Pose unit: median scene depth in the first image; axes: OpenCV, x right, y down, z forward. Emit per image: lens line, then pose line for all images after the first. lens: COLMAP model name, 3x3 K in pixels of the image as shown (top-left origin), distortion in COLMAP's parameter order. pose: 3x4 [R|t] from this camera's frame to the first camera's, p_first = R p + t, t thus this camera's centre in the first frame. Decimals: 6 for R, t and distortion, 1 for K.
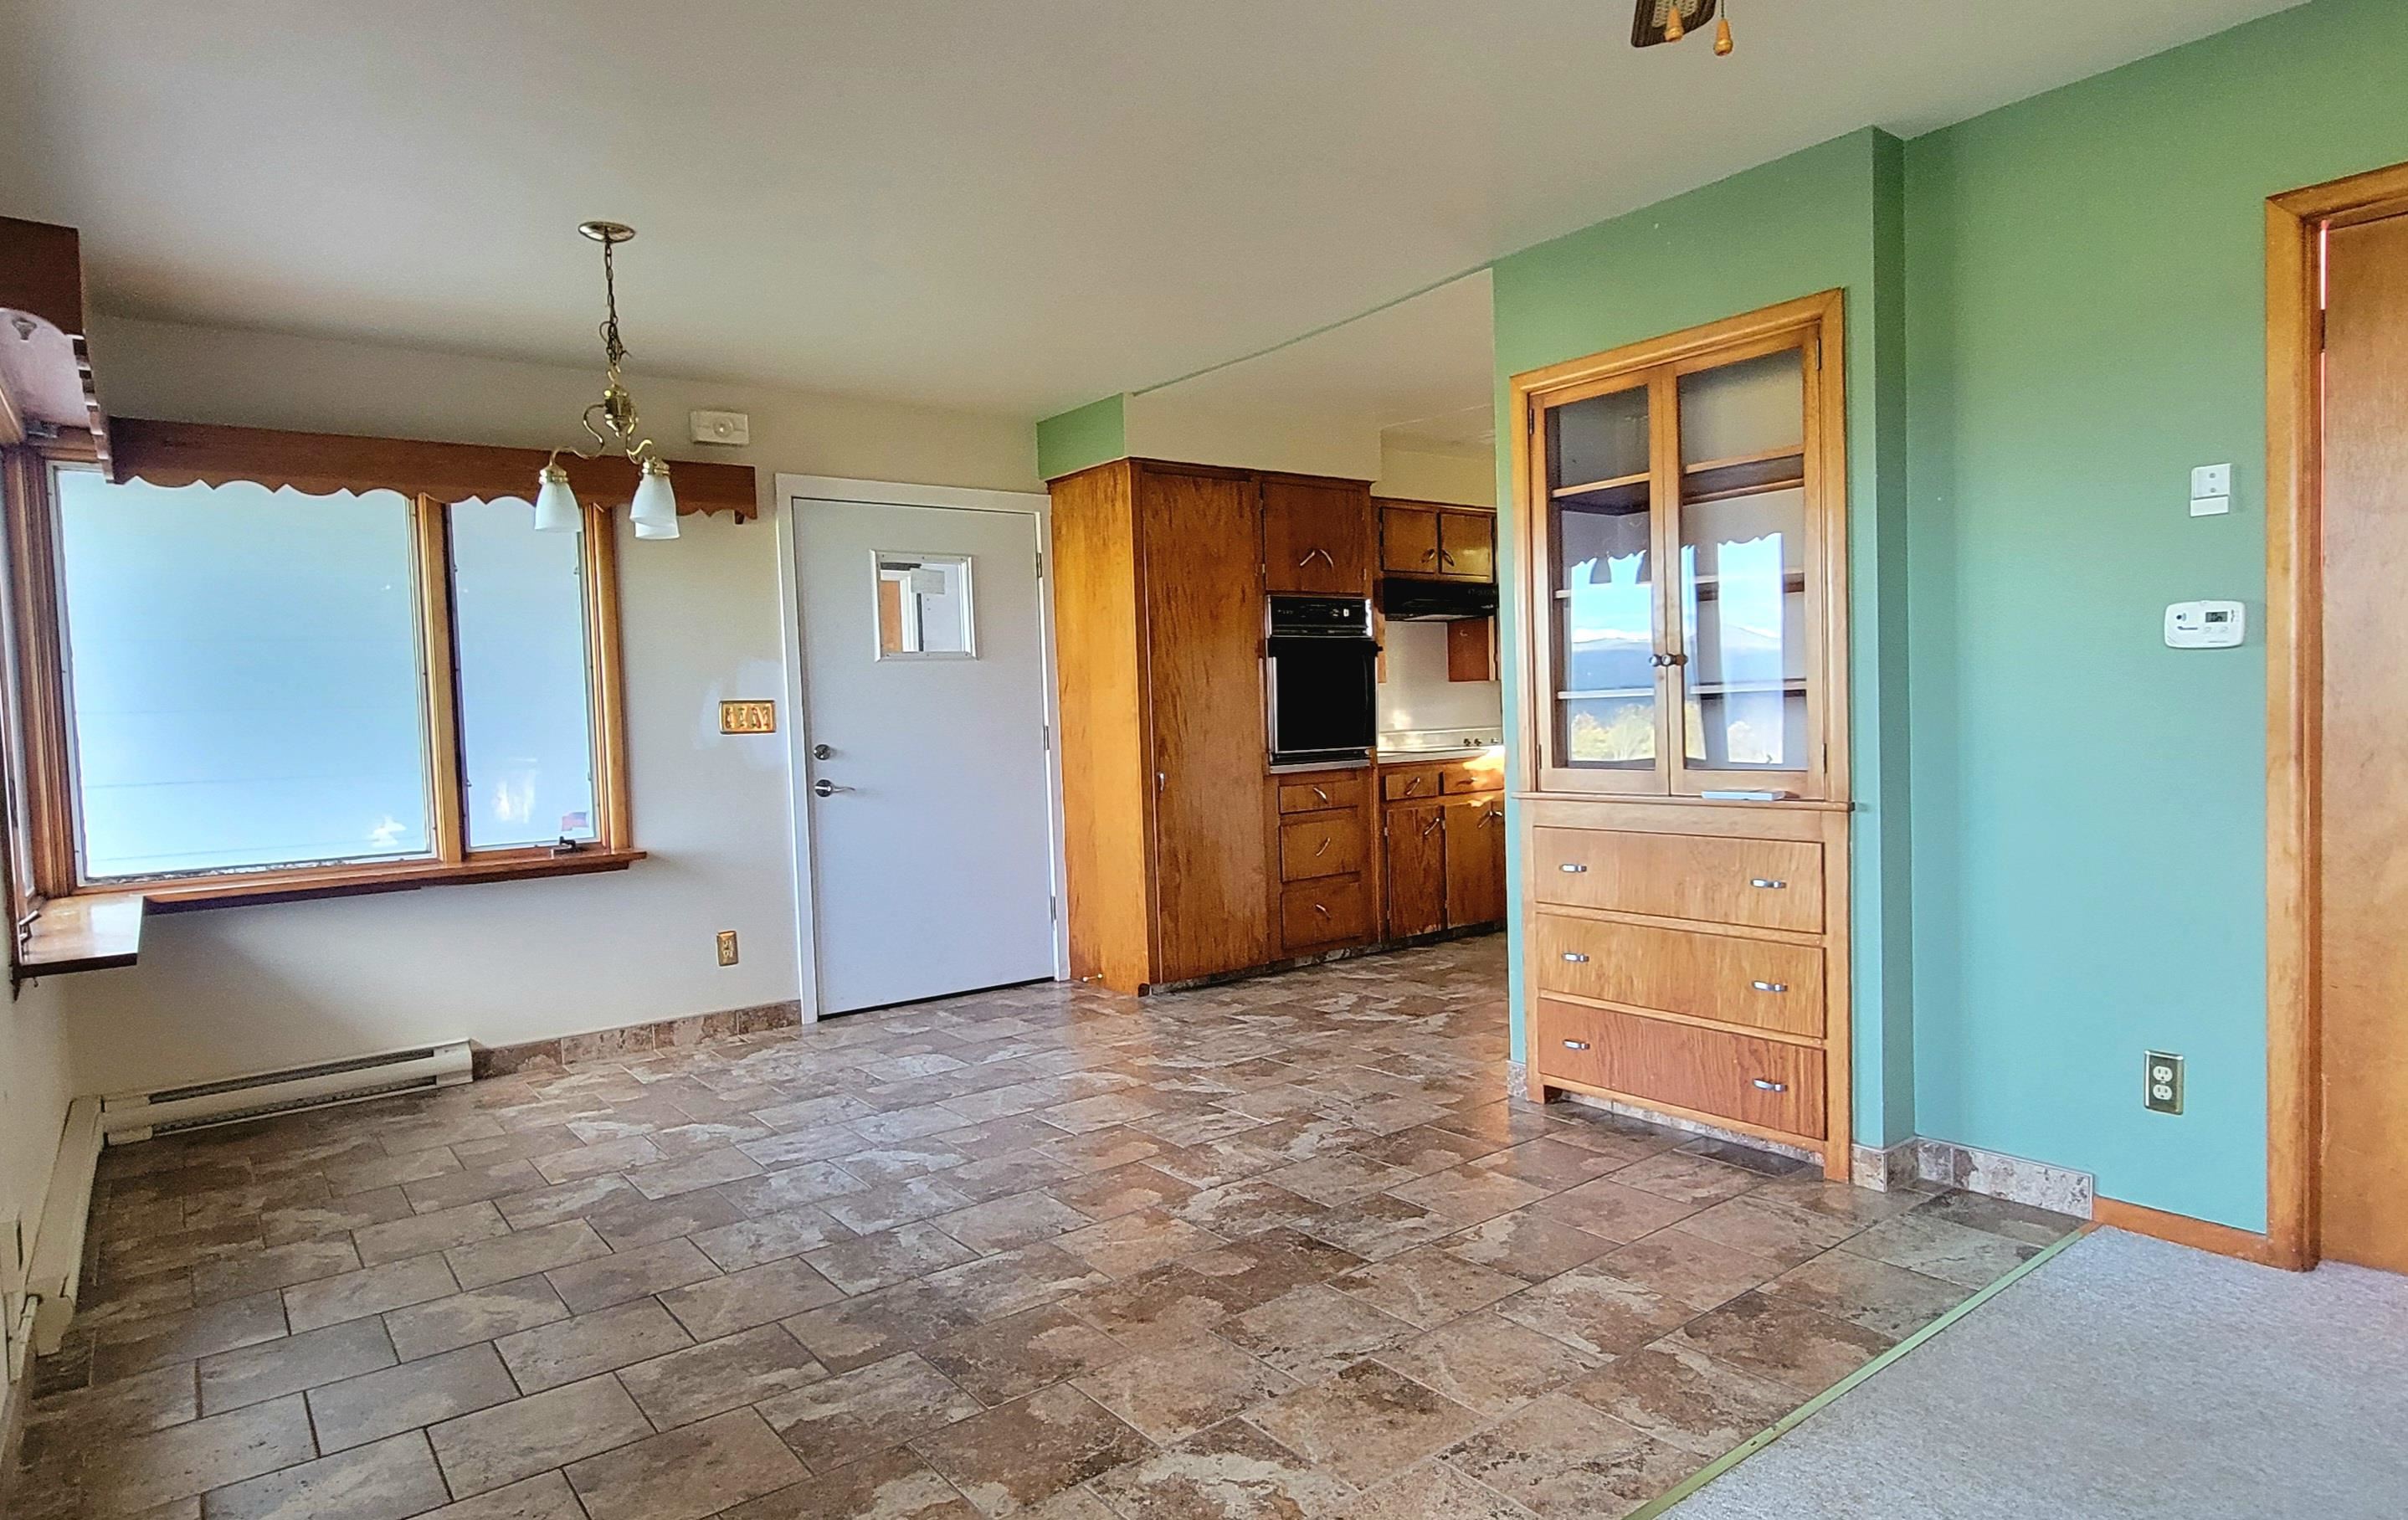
lens RADIAL K [[1357.7, 0, 1207.9], [0, 1357.7, 770.7], [0, 0, 1]] dist [0.001999, -0.001977]
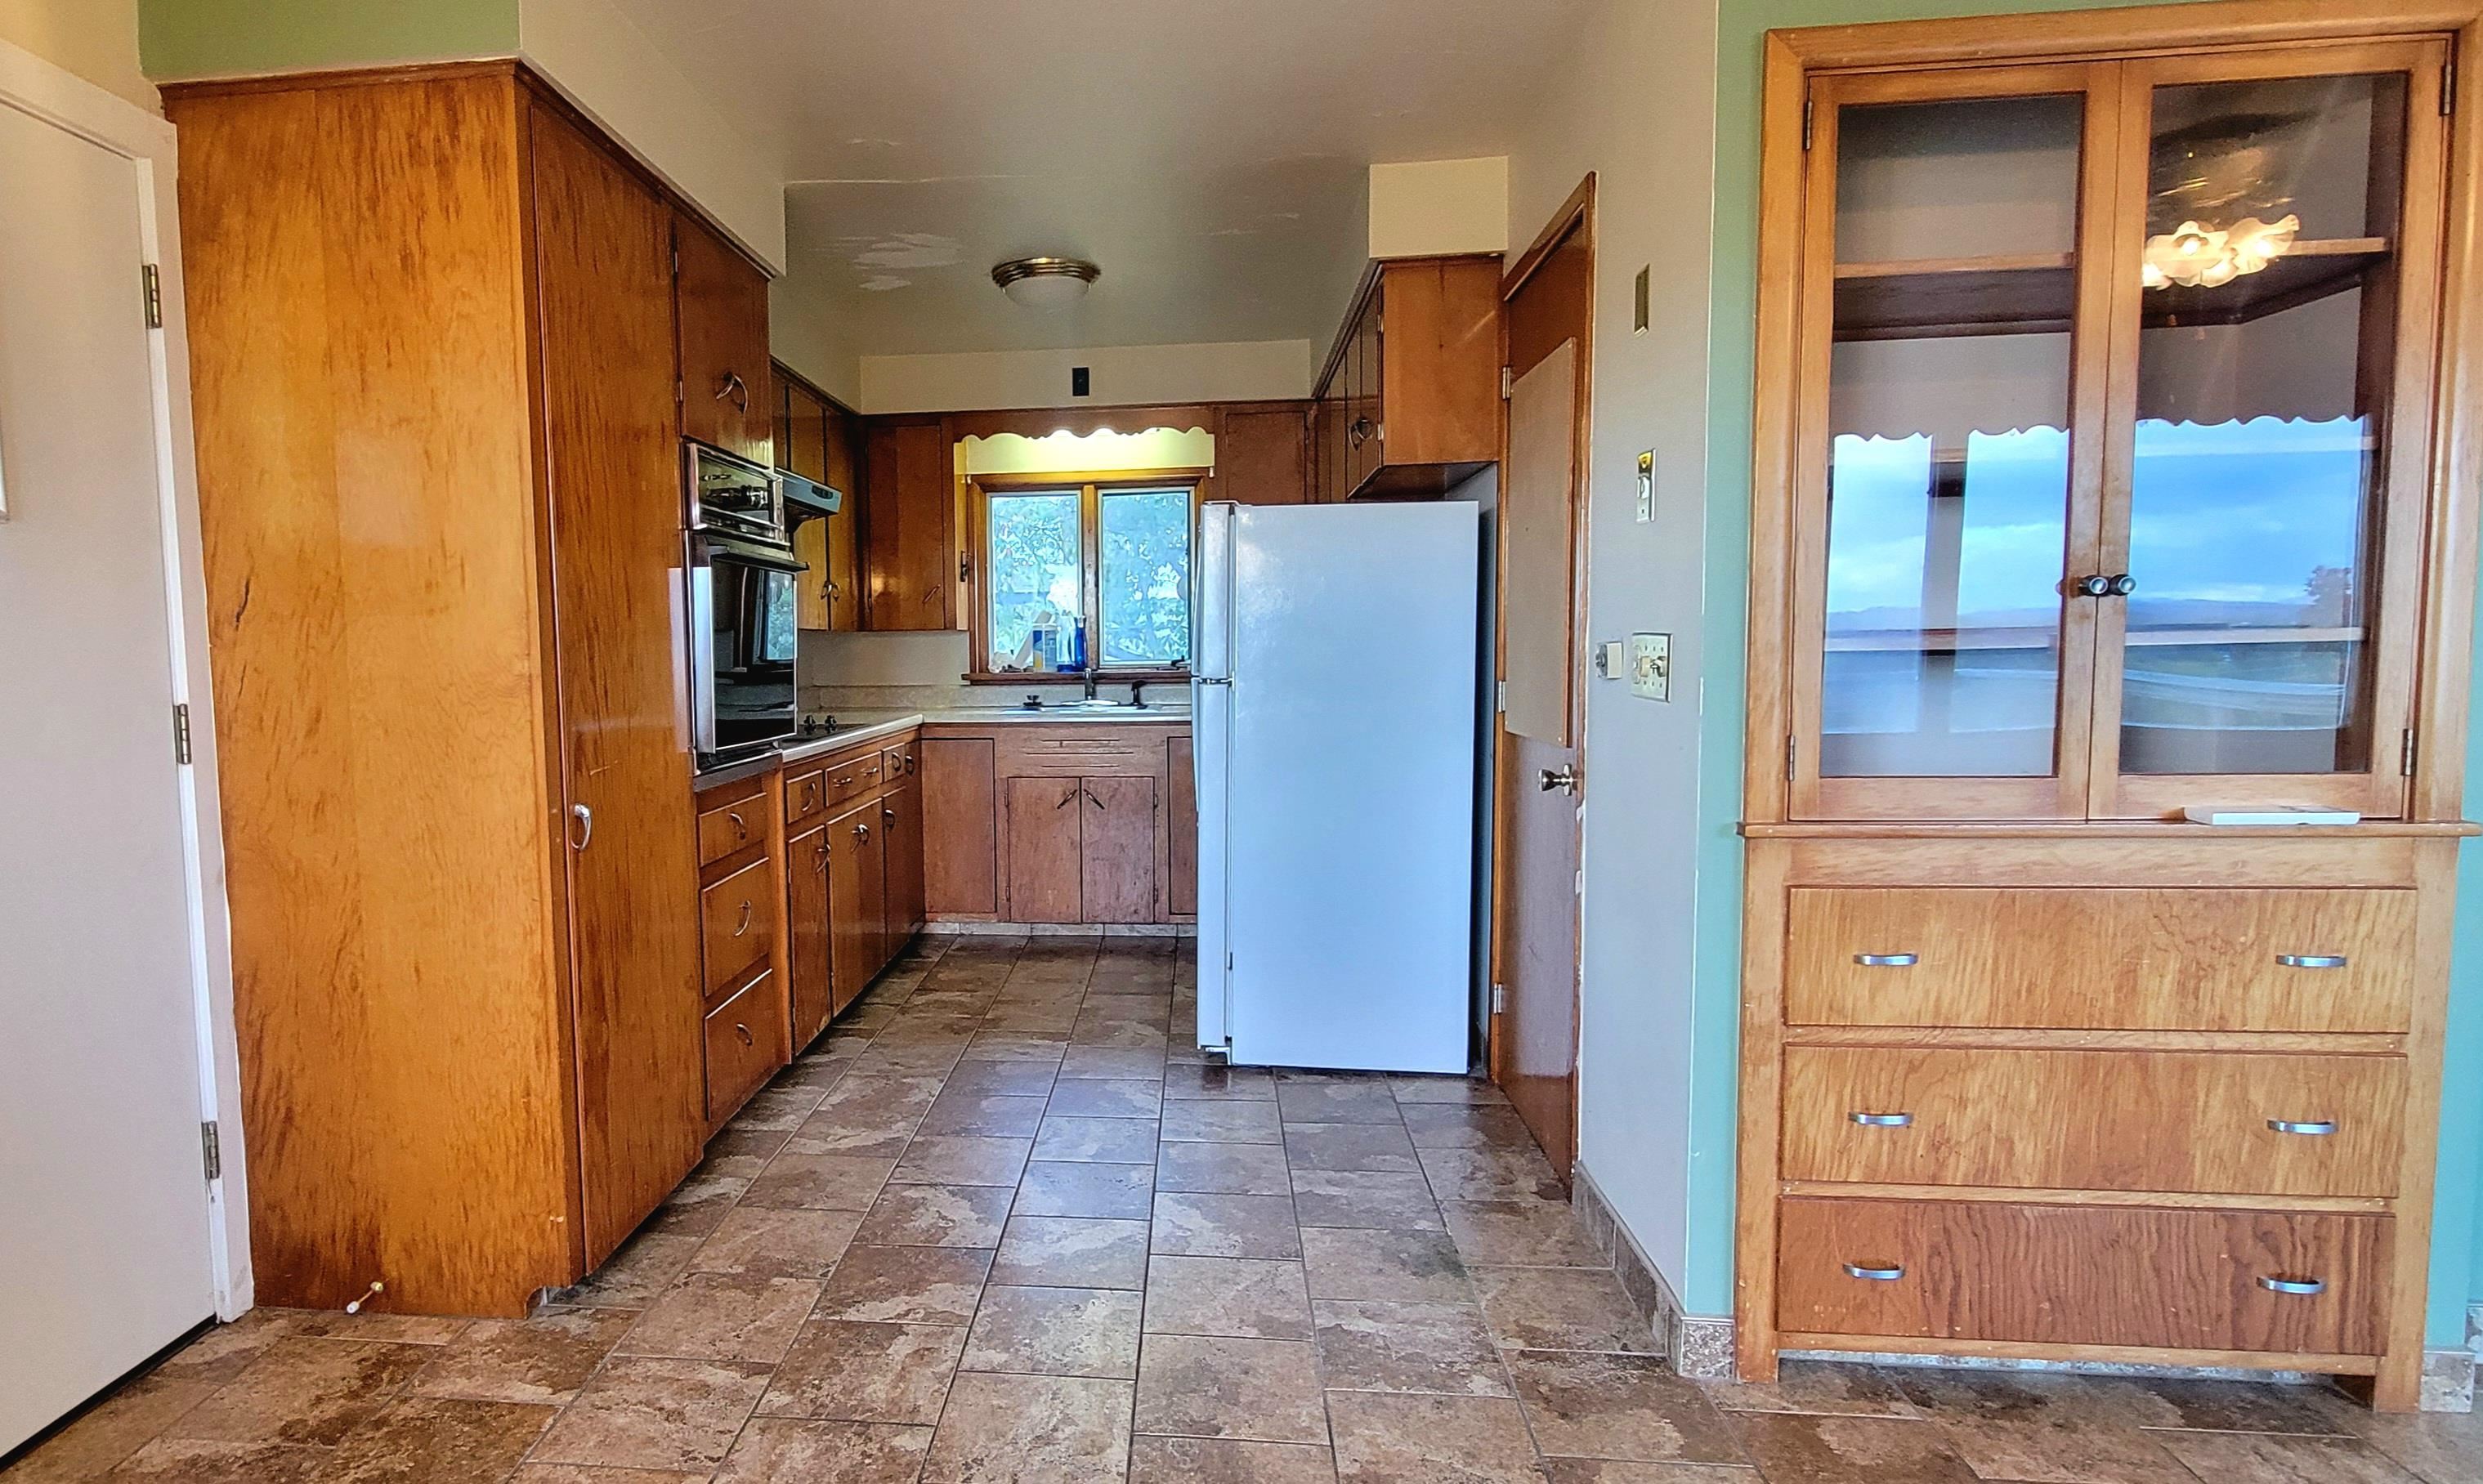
lens RADIAL K [[1357.9, 0, 1229.0], [0, 1357.9, 745.8], [0, 0, 1]] dist [0.000394, -0.002583]
pose [[0.695603, -0.036529, 0.717497, -0.288688], [0.028484, 0.999324, 0.023263, -0.032803], [-0.717861, 0.004255, 0.696173, 0.753147]]
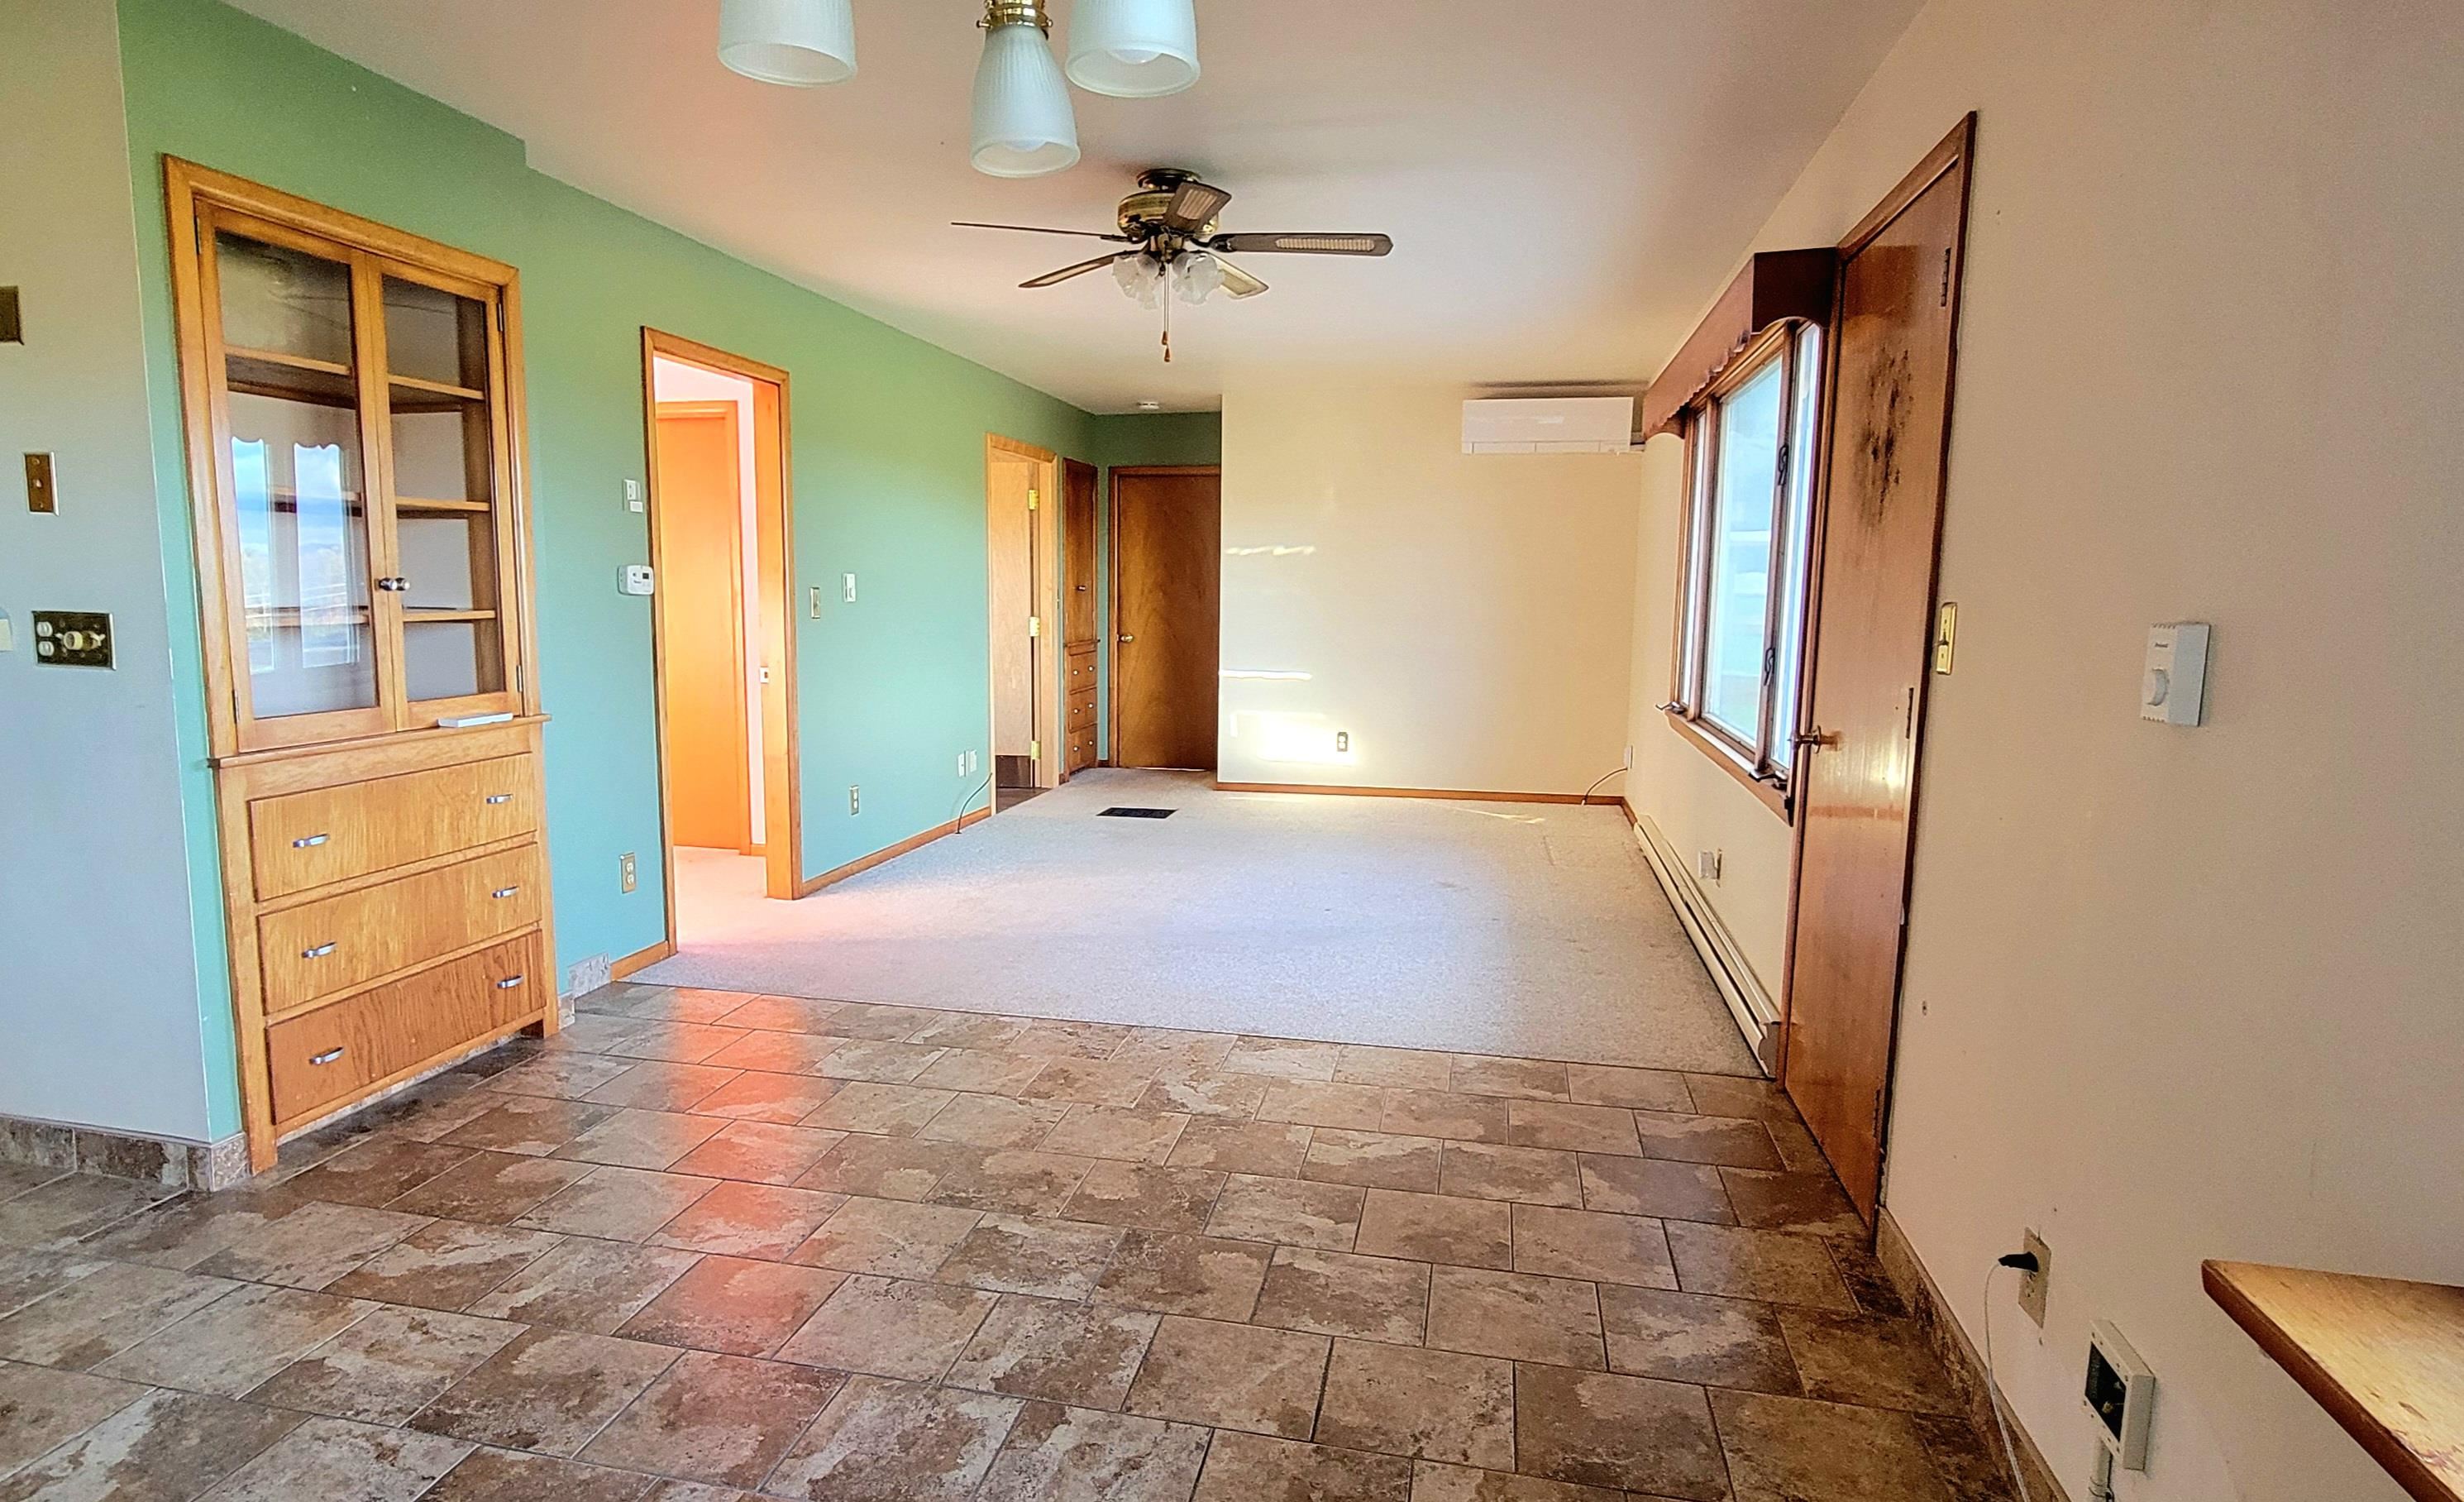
lens RADIAL K [[1407.5, 0, 1204.1], [0, 1407.5, 795.3], [0, 0, 1]] dist [-0.004688, -0.000624]
pose [[-0.656831, -0.085303, 0.749197, -0.645749], [0.047081, 0.987002, 0.153656, -0.052780], [-0.752566, 0.136199, -0.644278, 1.057578]]
